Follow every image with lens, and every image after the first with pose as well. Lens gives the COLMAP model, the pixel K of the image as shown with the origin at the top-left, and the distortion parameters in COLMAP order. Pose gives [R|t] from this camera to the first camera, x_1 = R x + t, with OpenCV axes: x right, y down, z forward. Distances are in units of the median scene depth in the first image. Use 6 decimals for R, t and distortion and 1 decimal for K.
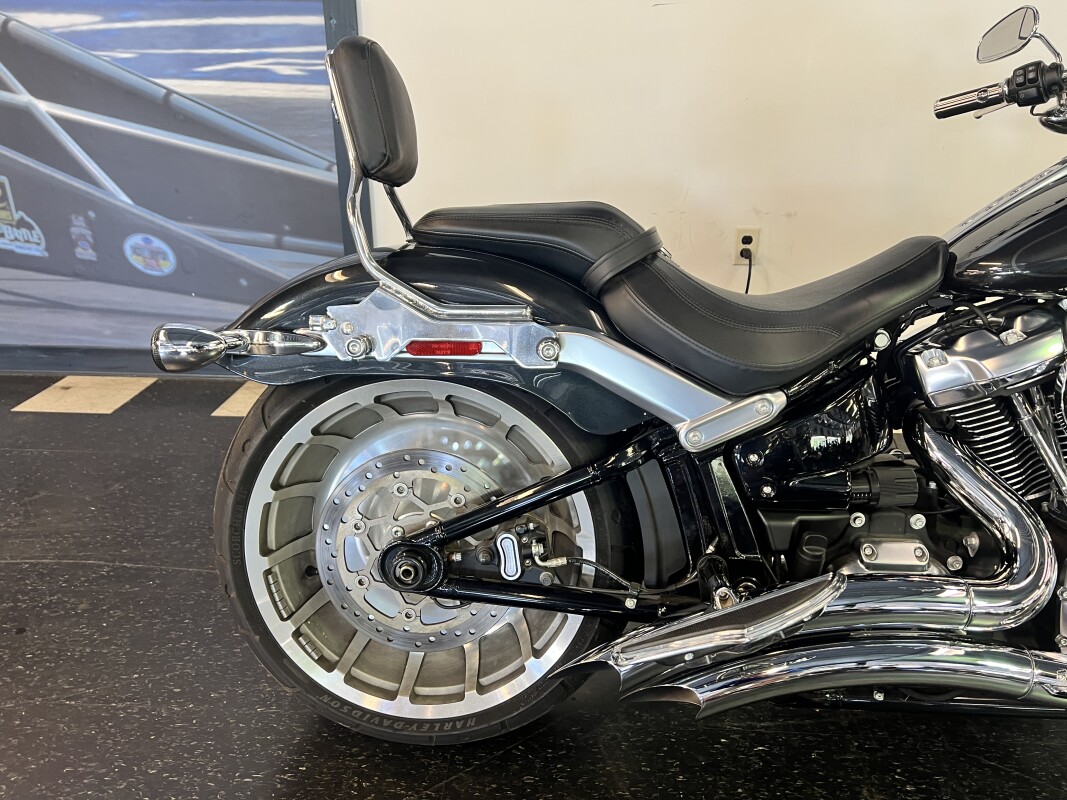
lens RADIAL K [[873.1, 0, 533.5], [0, 873.1, 400.0], [0, 0, 1]] dist [0.104175, -0.199555]
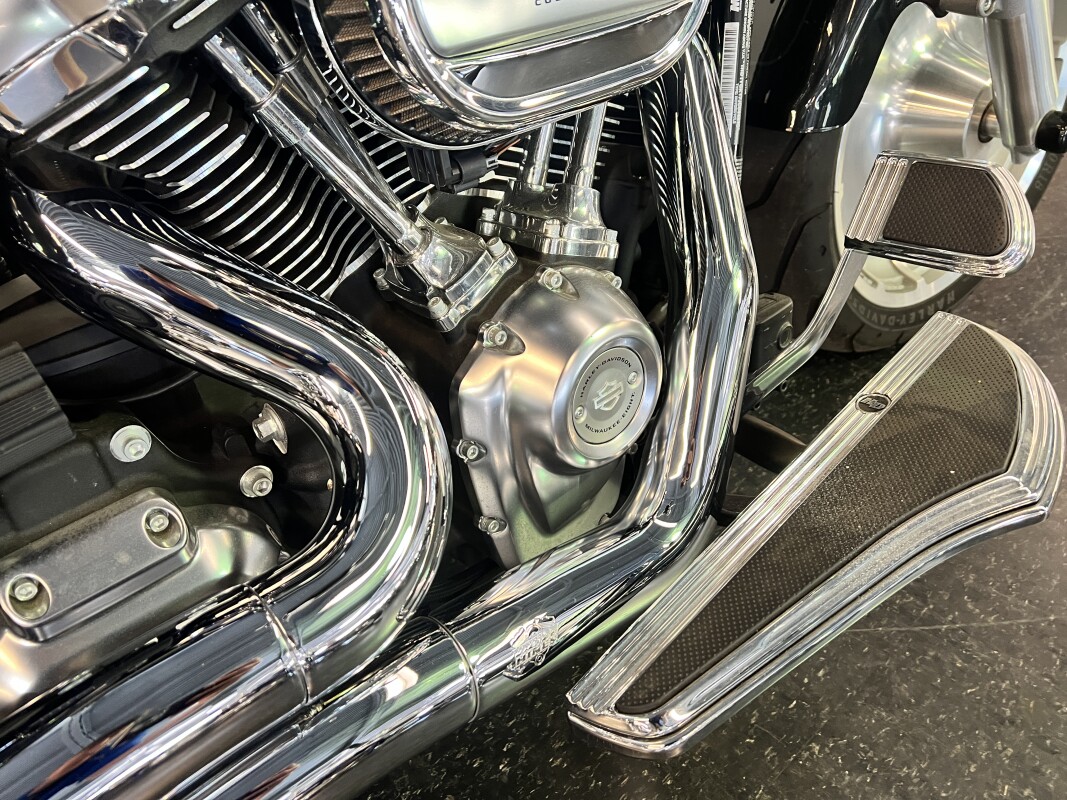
lens RADIAL K [[873.1, 0, 533.5], [0, 873.1, 400.0], [0, 0, 1]] dist [0.104175, -0.199555]
pose [[0.686650, -0.445595, 0.574419, 0.342889], [0.255463, 0.887638, 0.383194, 0.016148], [-0.680625, -0.116377, 0.723329, 0.602389]]
